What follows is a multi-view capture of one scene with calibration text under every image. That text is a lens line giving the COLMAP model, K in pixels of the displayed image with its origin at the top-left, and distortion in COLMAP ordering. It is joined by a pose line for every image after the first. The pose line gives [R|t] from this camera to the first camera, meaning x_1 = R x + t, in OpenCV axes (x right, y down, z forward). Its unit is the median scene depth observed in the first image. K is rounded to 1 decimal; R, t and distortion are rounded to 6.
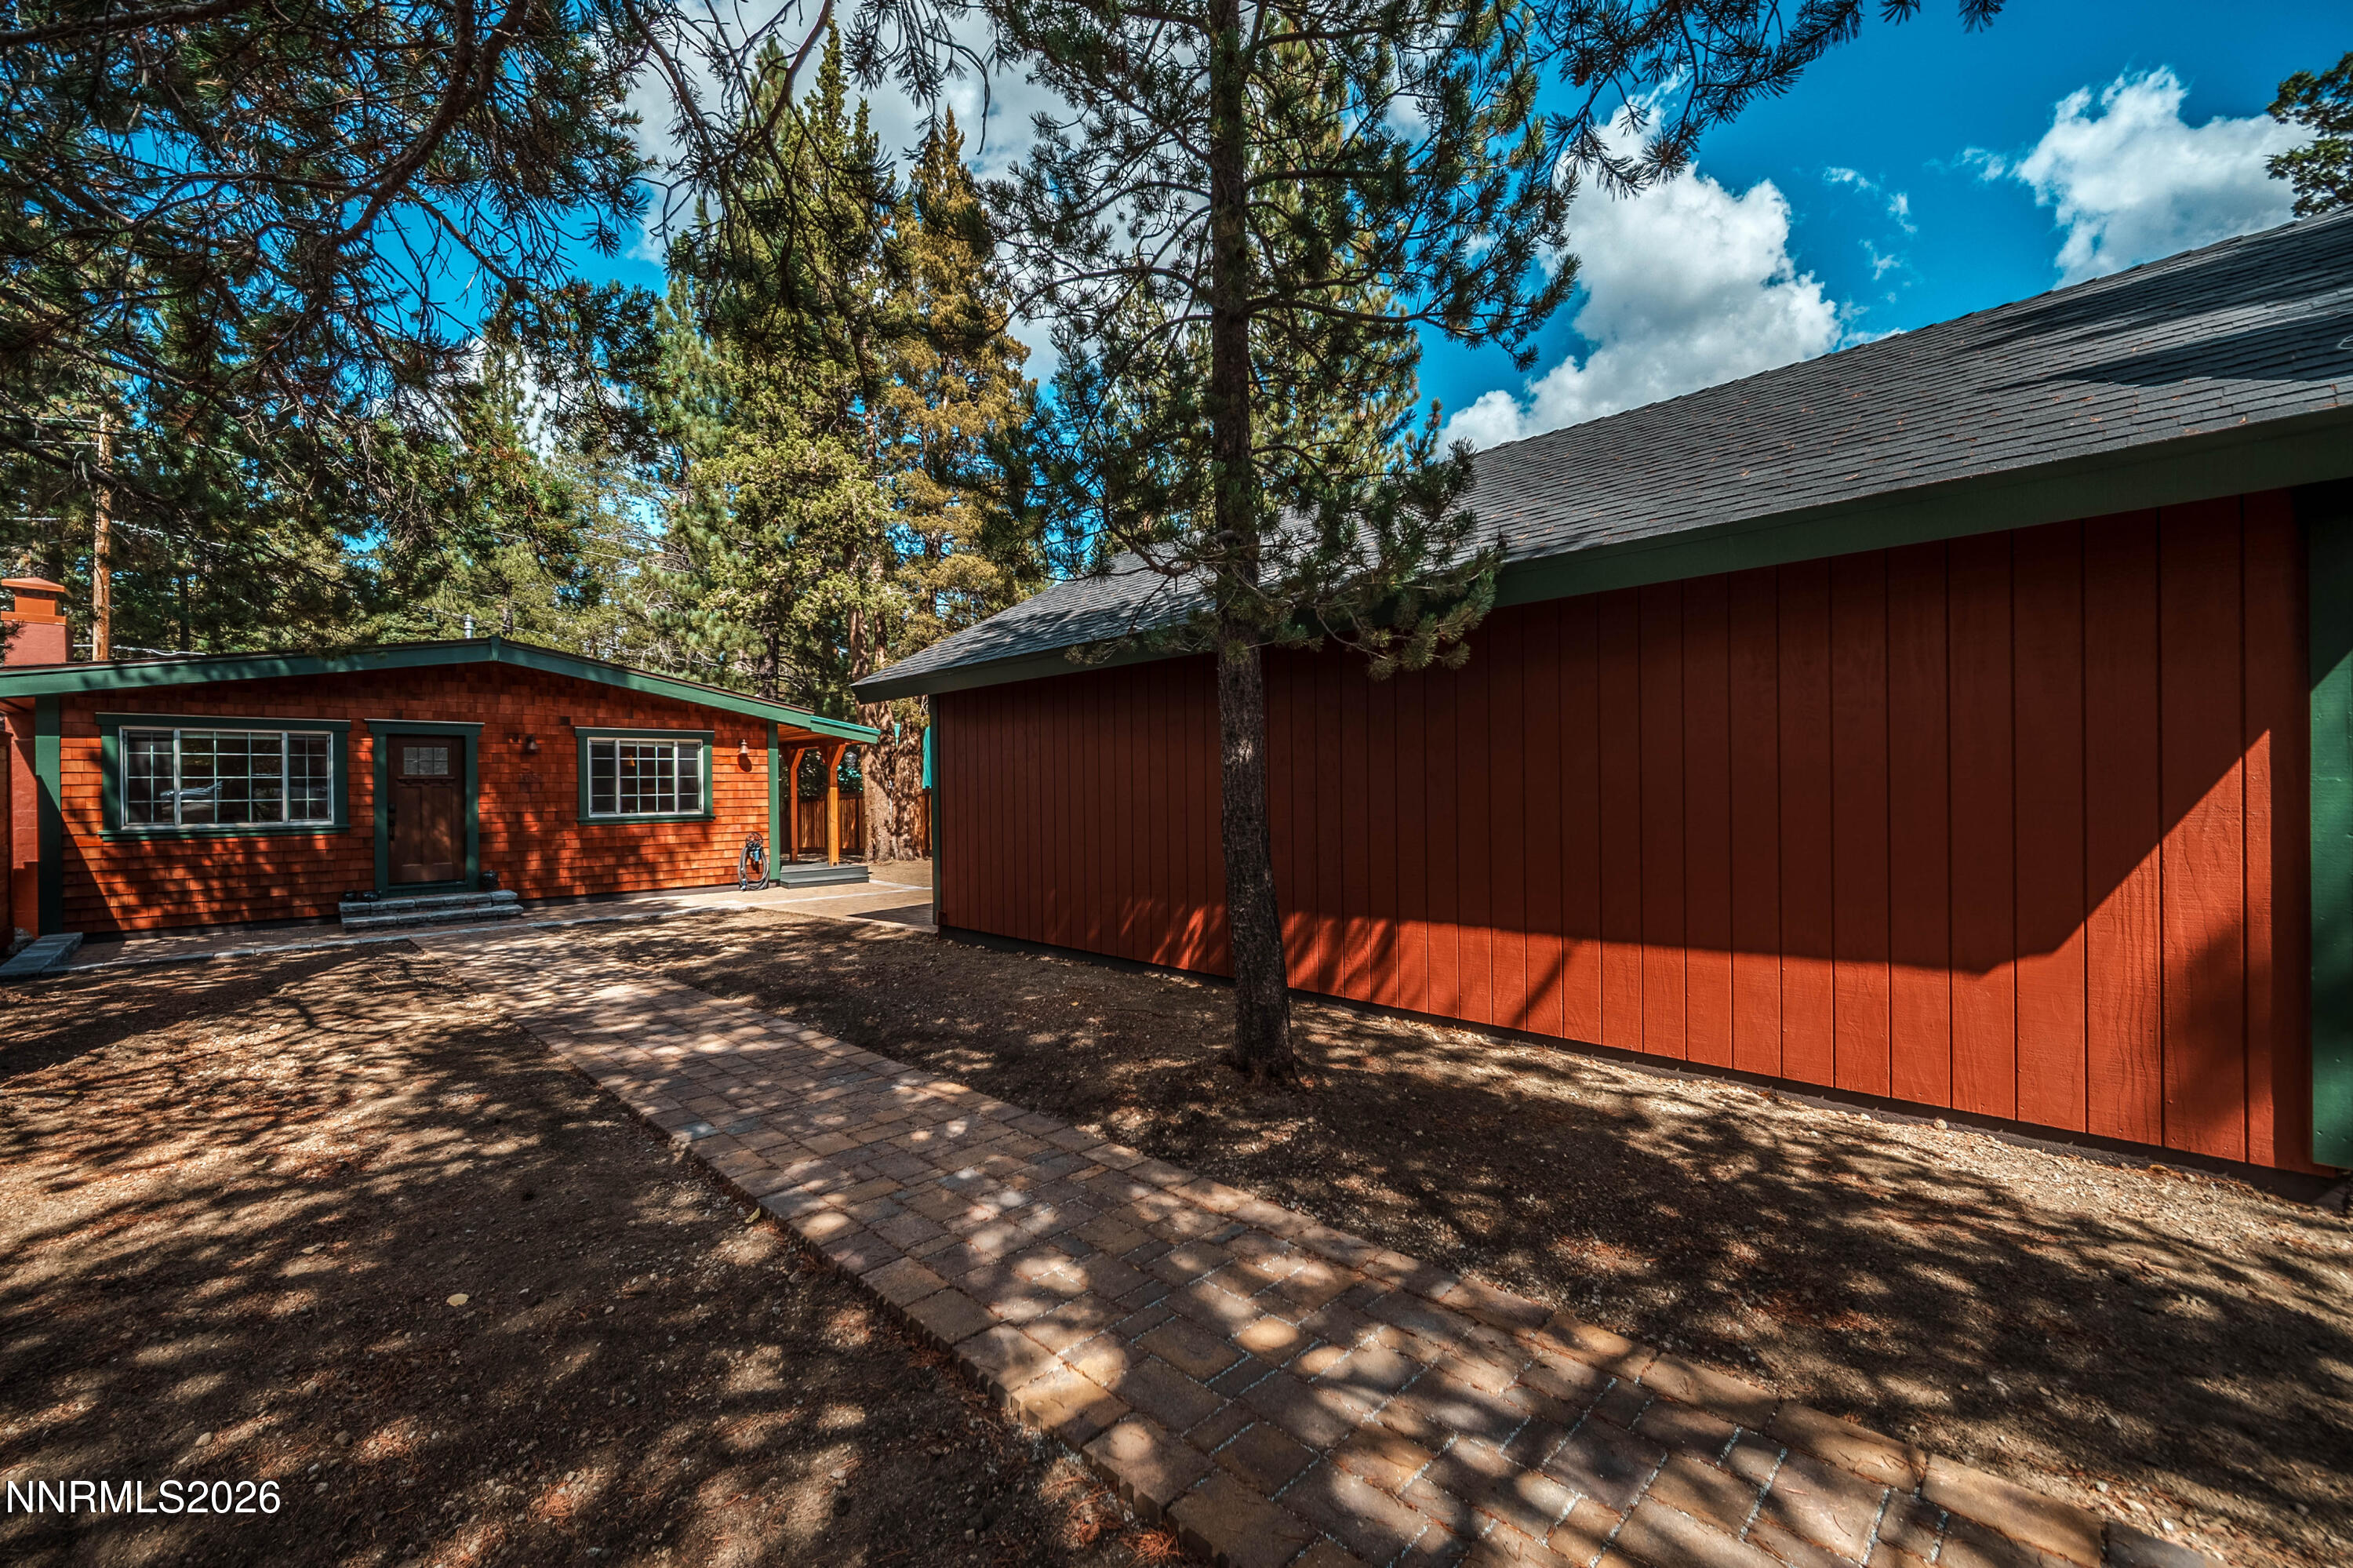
lens RADIAL K [[993.2, 0, 1163.1], [0, 993.2, 784.1], [0, 0, 1]] dist [-0.009998, -0.000097]
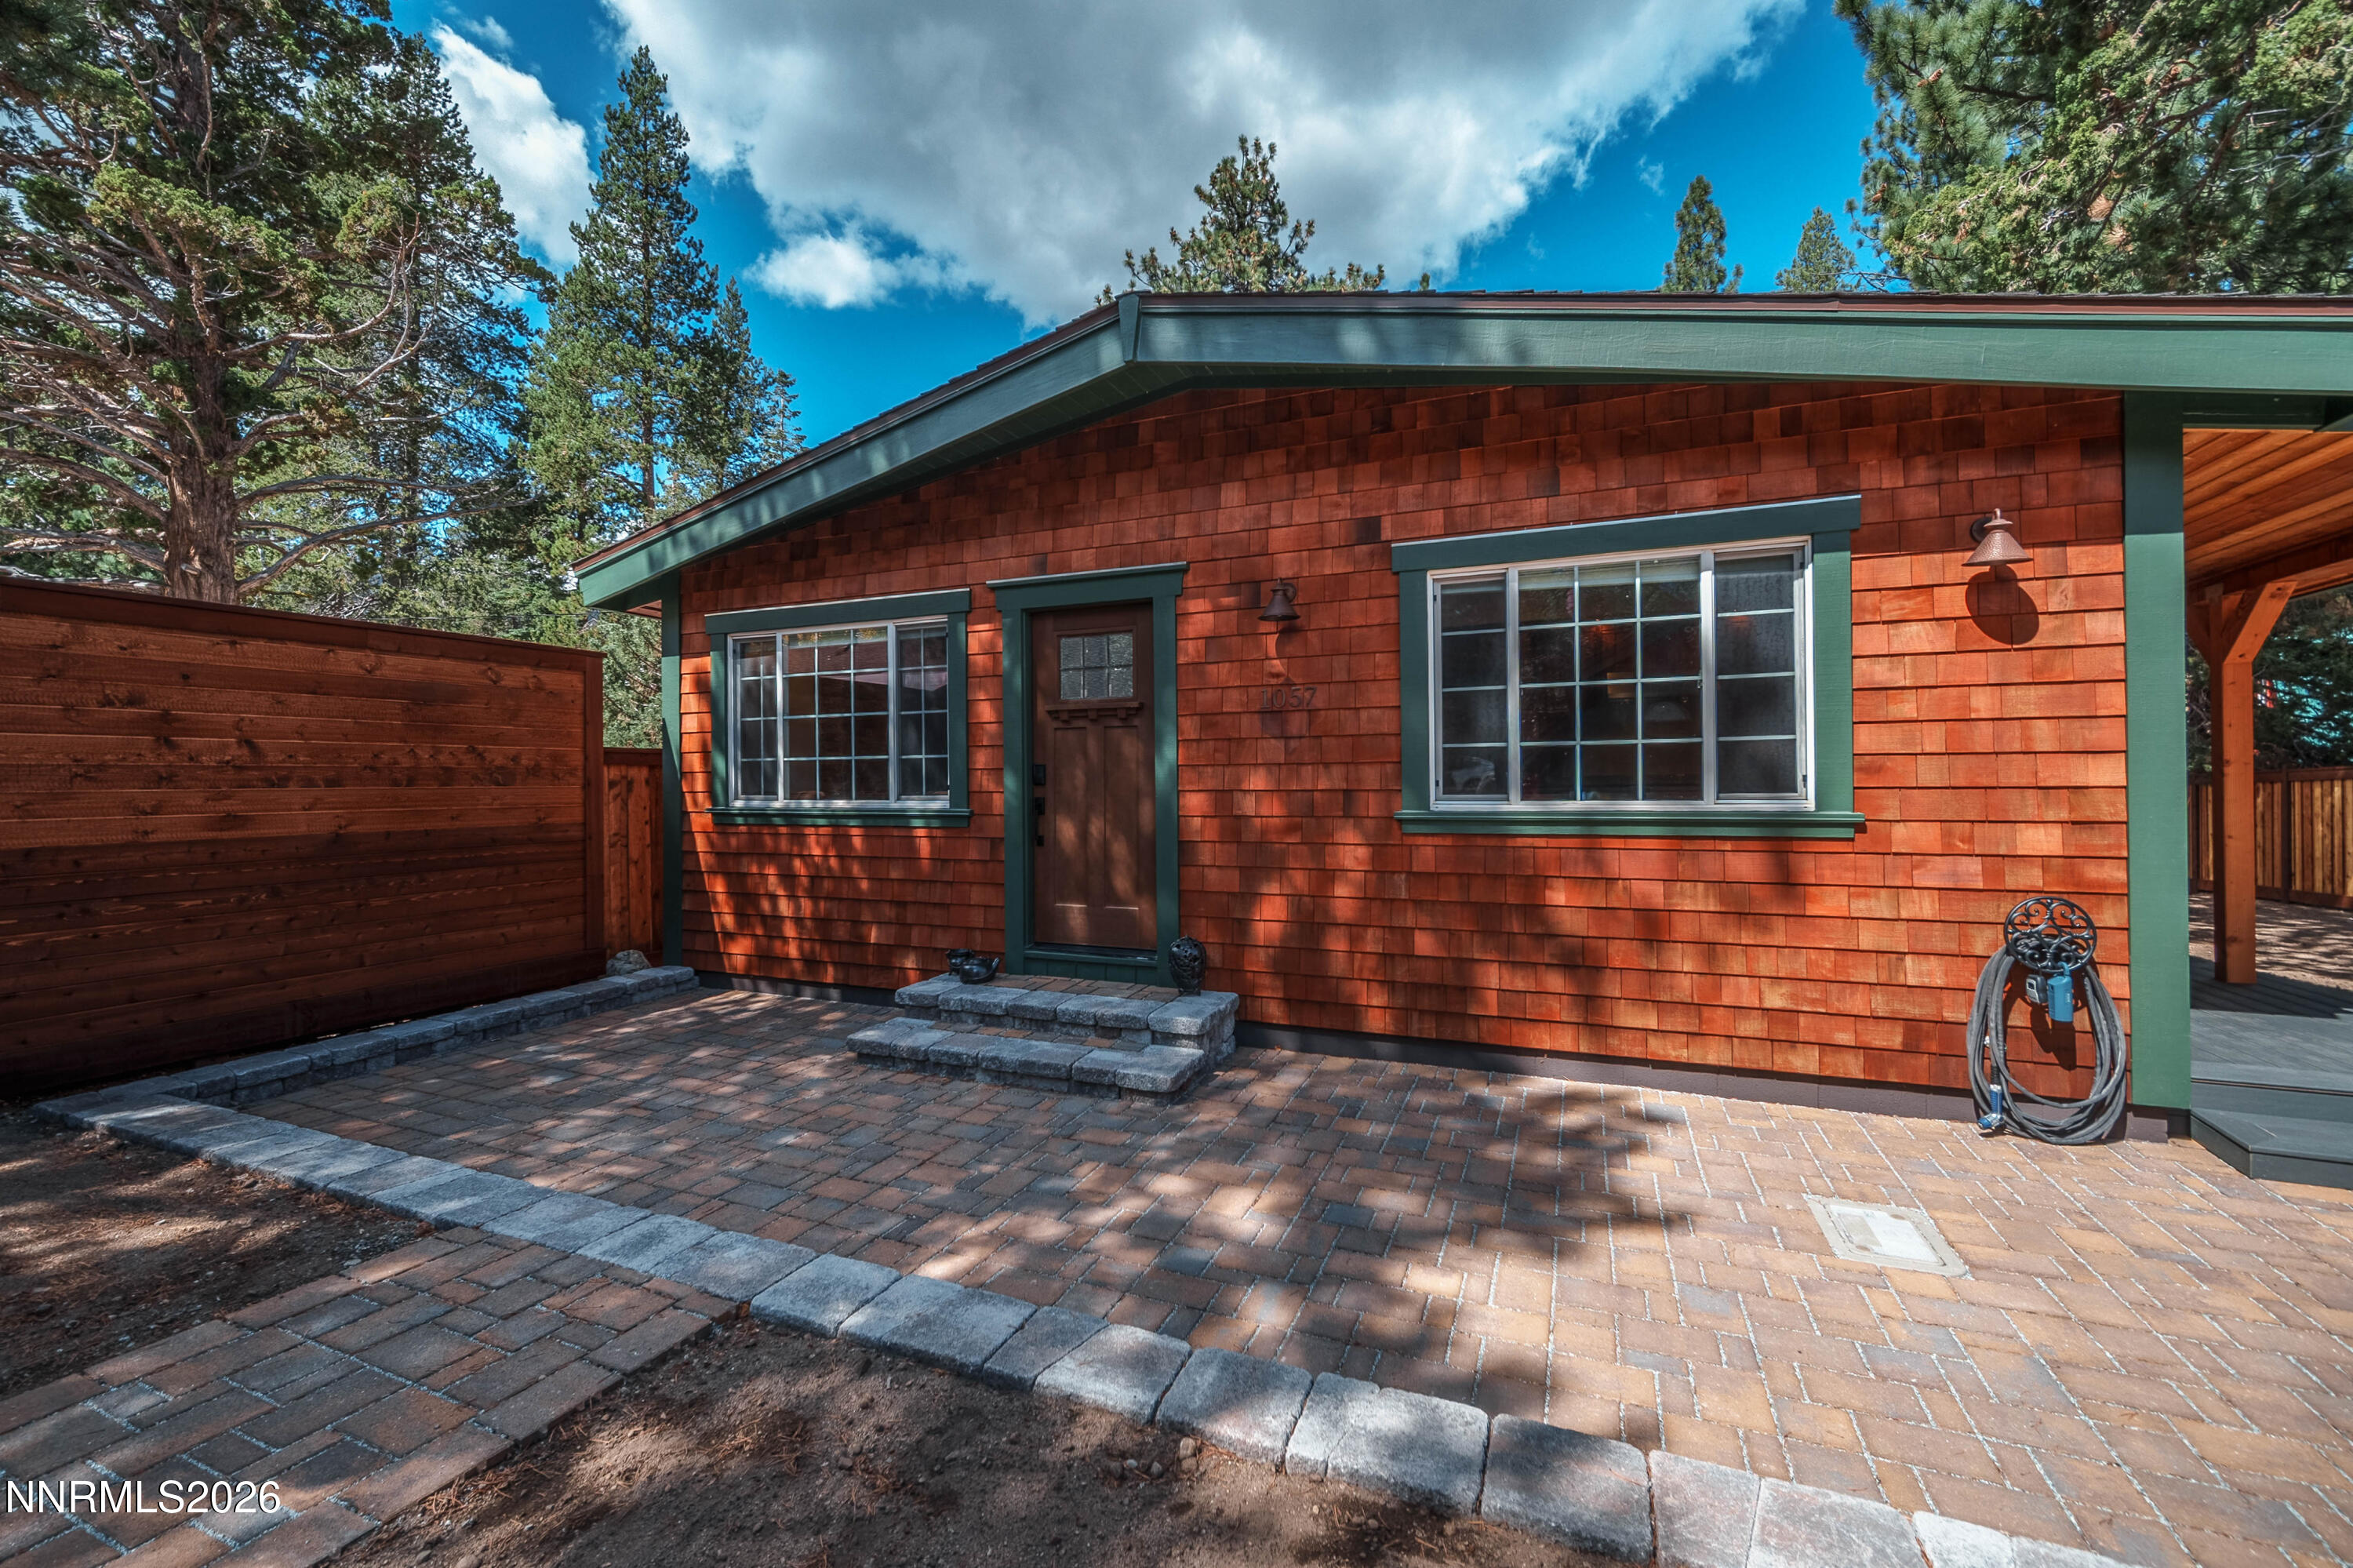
lens RADIAL K [[993.2, 0, 1159.7], [0, 993.2, 780.8], [0, 0, 1]] dist [-0.009998, -0.000097]
pose [[0.373100, 0.005115, -0.927777, -0.287186], [0.000524, 0.999983, 0.005724, 0.020900], [0.927791, -0.002622, 0.373091, 0.750619]]
